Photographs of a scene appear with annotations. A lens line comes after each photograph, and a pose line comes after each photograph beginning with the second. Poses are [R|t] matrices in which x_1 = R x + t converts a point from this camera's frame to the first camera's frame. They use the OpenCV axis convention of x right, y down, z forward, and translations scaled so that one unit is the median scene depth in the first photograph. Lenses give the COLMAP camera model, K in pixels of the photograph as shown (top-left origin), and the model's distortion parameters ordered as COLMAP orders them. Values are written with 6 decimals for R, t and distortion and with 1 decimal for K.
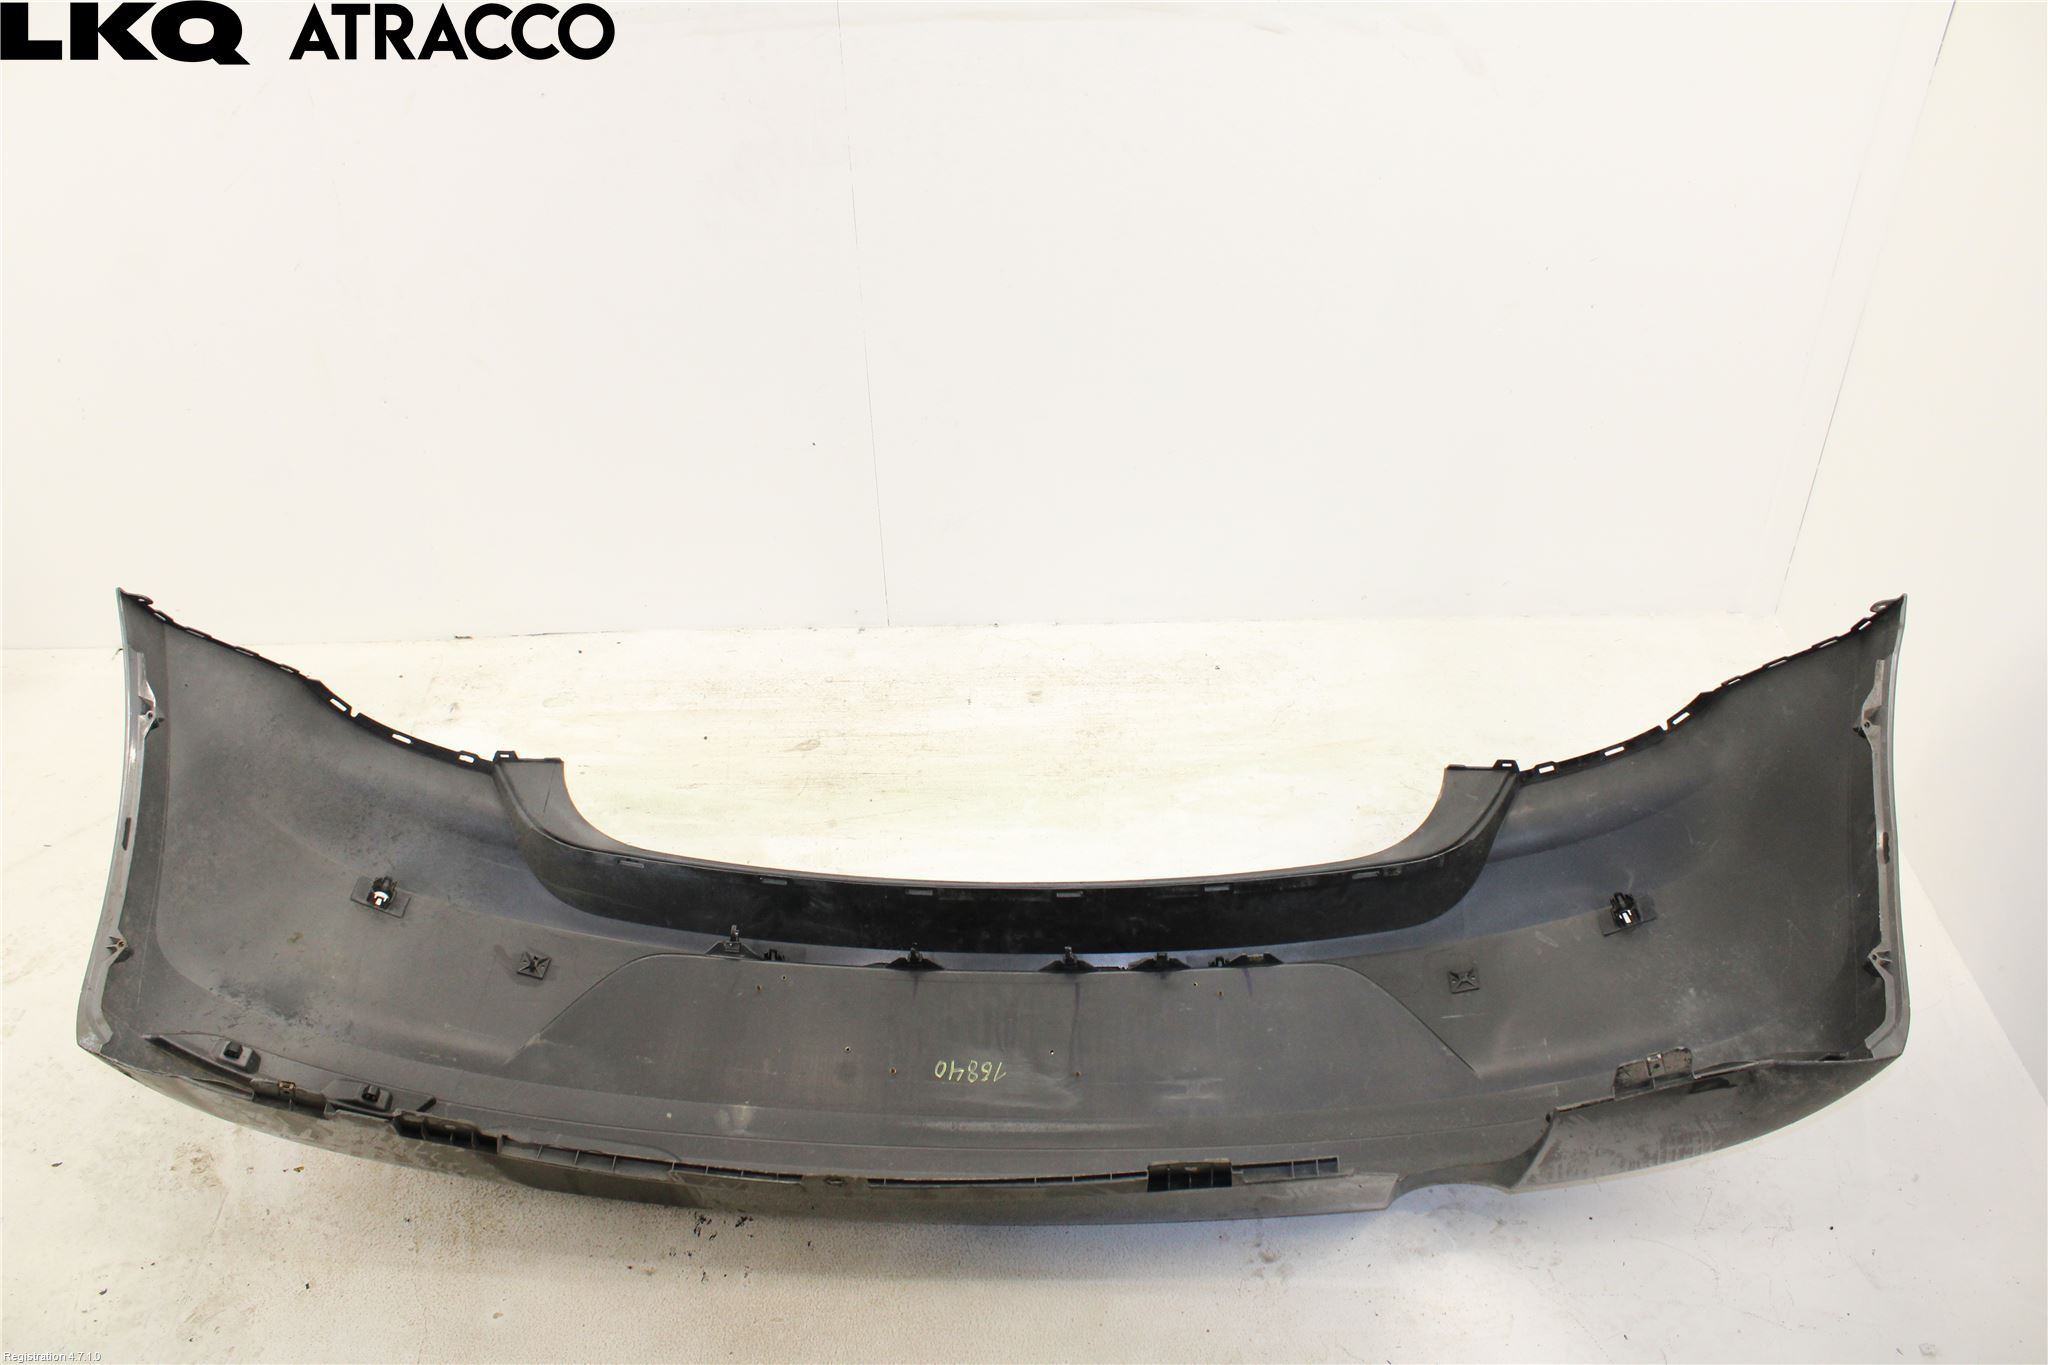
lens RADIAL K [[1703.2, 0, 1024.0], [0, 1703.2, 682.5], [0, 0, 1]] dist [-0.160744, 0.149026]
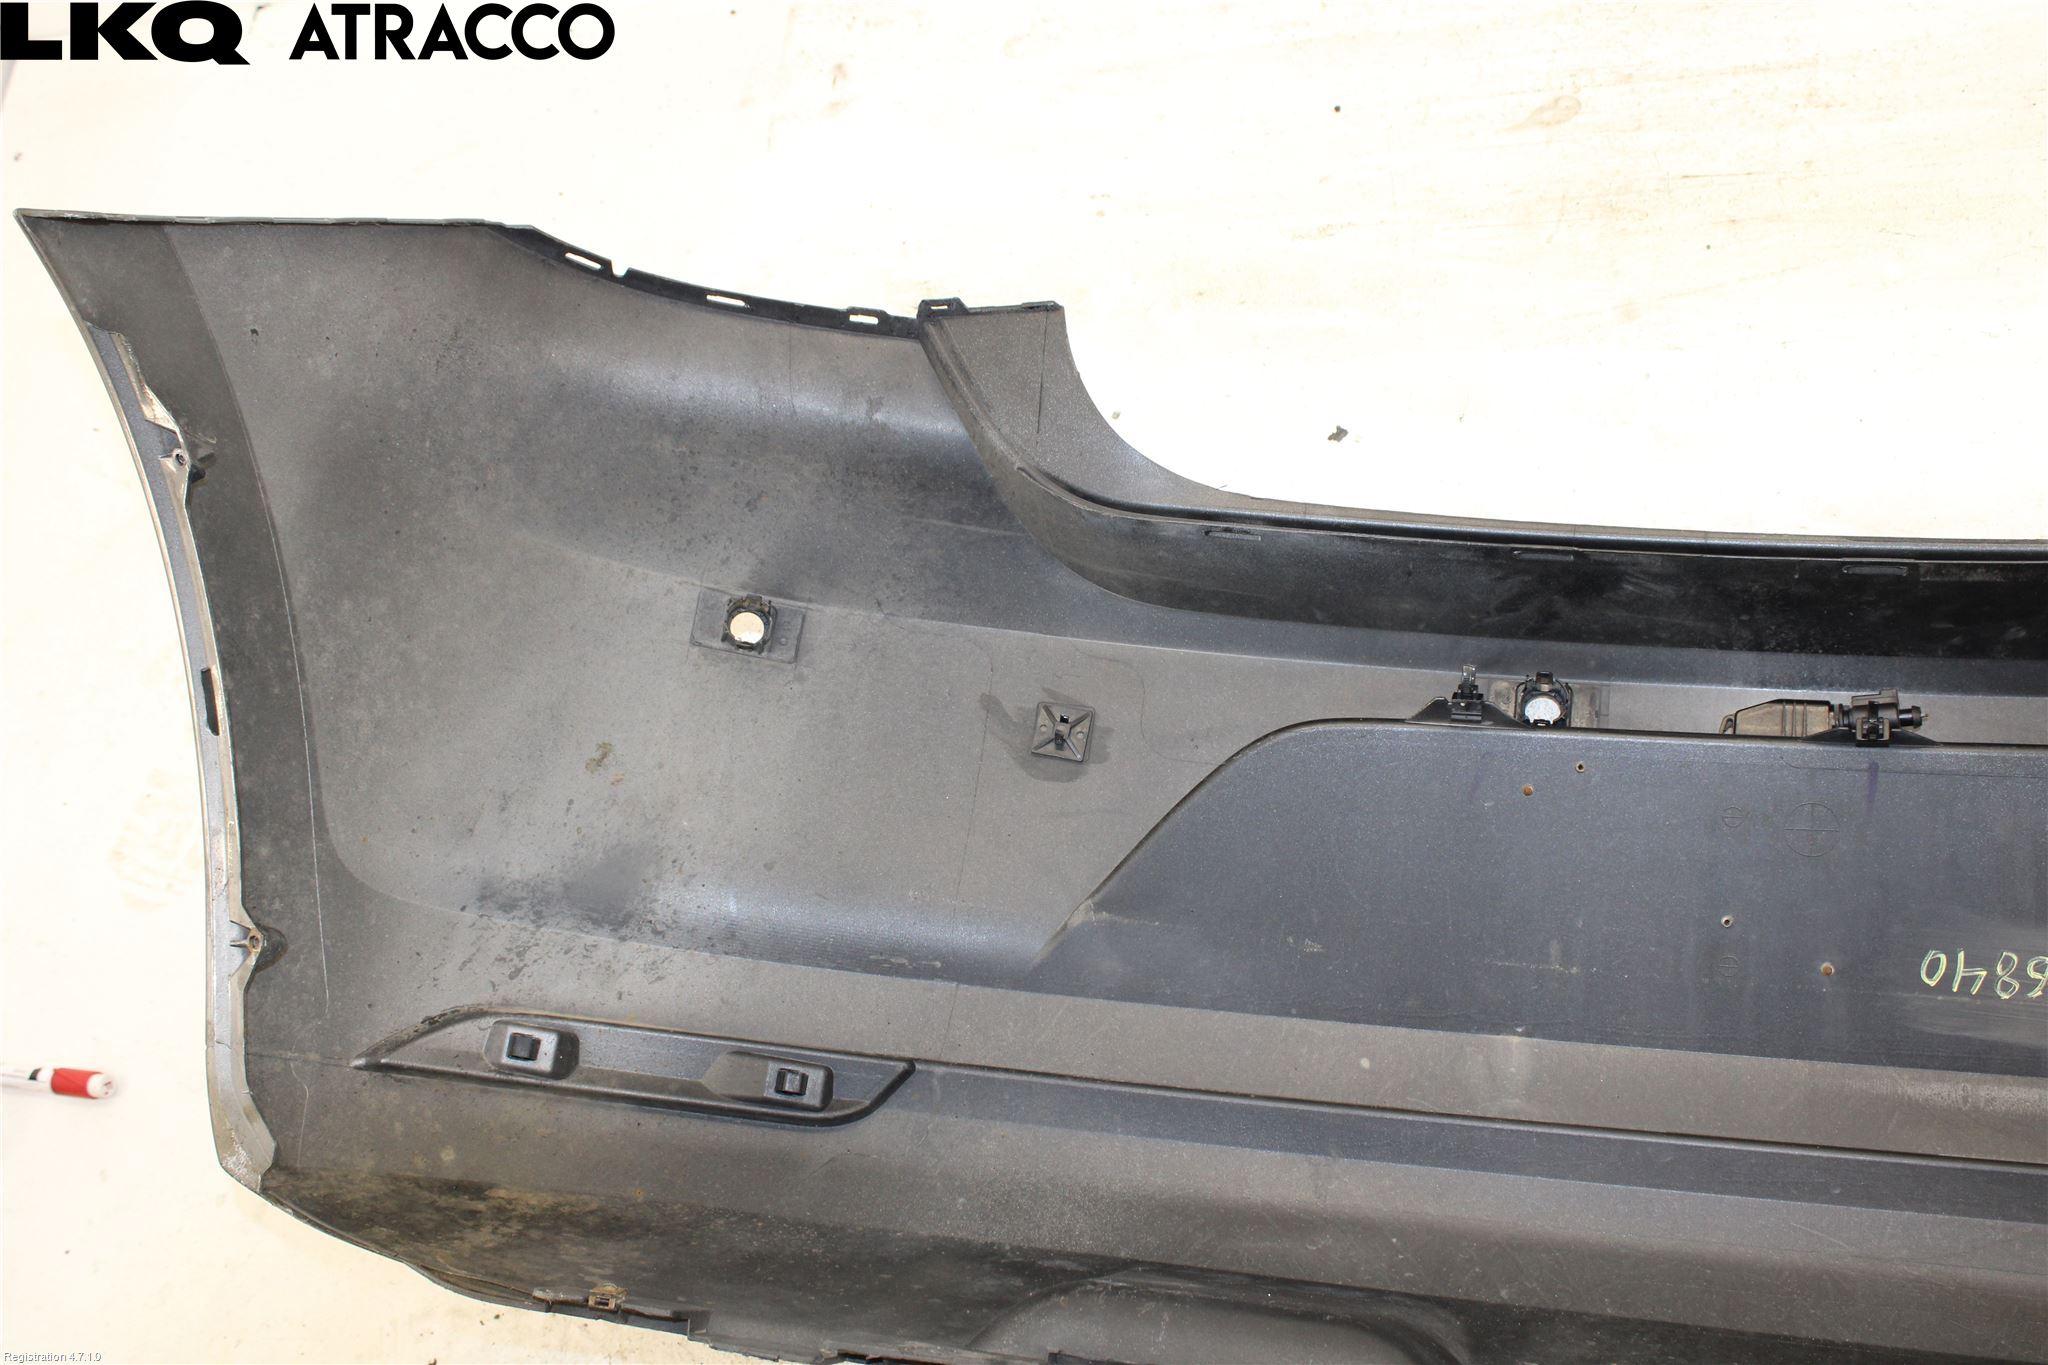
lens RADIAL K [[2111.1, 0, 1024.0], [0, 2111.1, 682.5], [0, 0, 1]] dist [-0.137306, 0.177926]
pose [[0.952297, -0.005050, -0.305130, -0.114099], [0.153438, 0.872212, 0.464439, -0.144784], [0.263793, -0.489103, 0.831380, 0.494665]]
